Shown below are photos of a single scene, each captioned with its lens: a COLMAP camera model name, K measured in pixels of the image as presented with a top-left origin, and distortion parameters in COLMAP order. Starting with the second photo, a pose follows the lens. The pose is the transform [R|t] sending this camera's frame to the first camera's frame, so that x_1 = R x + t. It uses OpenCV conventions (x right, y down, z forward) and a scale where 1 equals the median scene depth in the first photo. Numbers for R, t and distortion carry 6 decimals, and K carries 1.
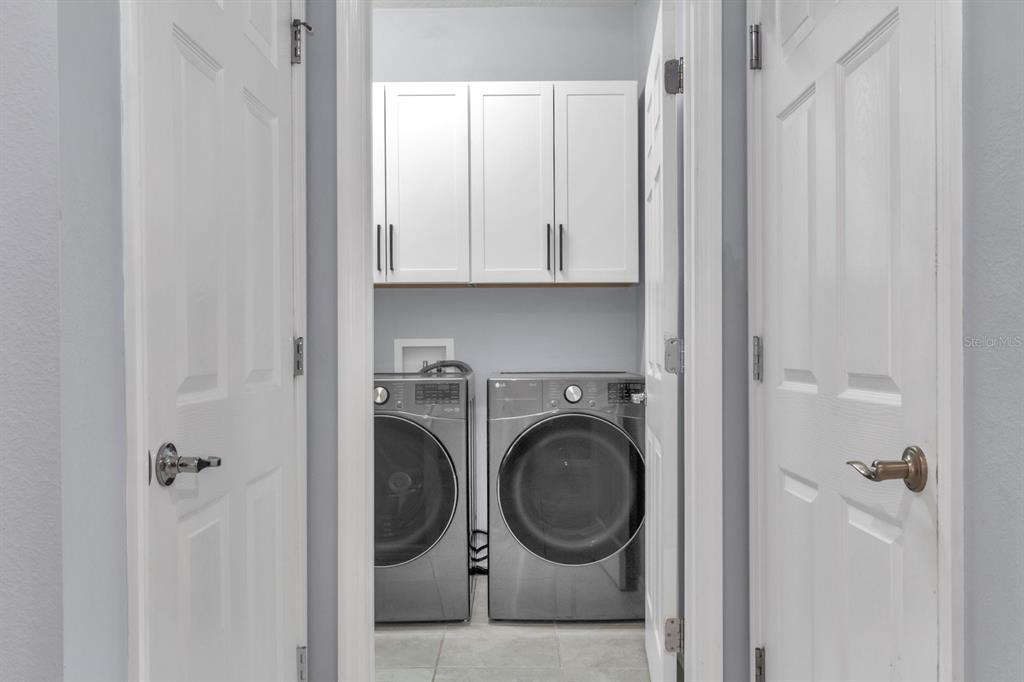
lens RADIAL K [[505.9, 0, 511.9], [0, 505.9, 349.5], [0, 0, 1]] dist [-0.002074, -0.000874]
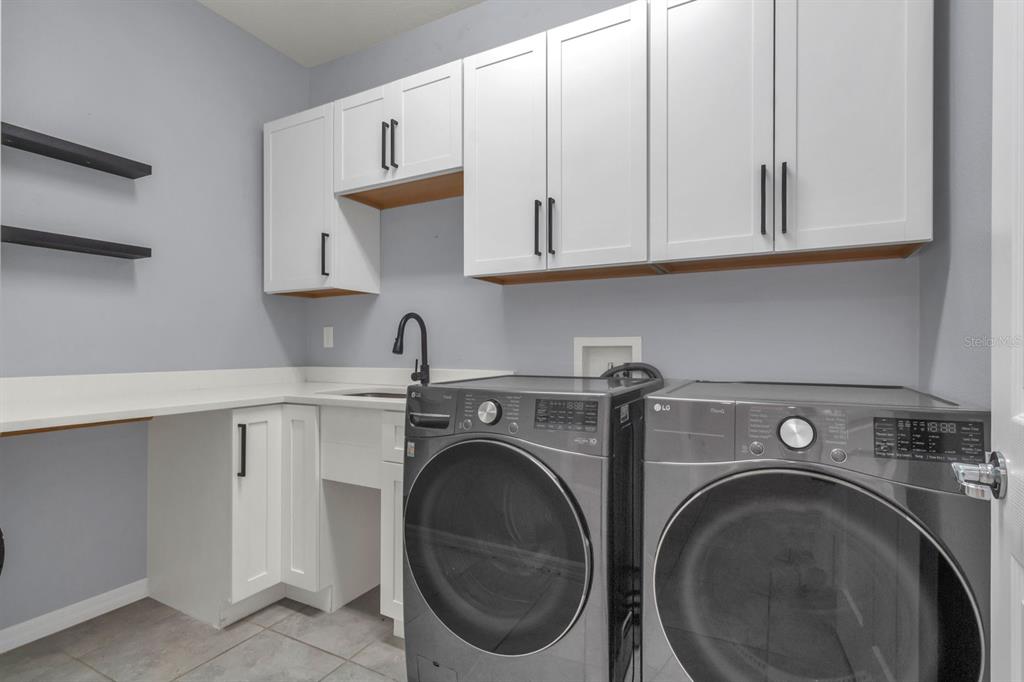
lens RADIAL K [[505.9, 0, 511.9], [0, 505.9, 349.5], [0, 0, 1]] dist [-0.002074, -0.000874]
pose [[0.915388, 0.012005, -0.402394, 0.054217], [-0.012072, 0.999924, 0.002369, -0.000281], [0.402392, 0.002689, 0.915464, 0.345092]]
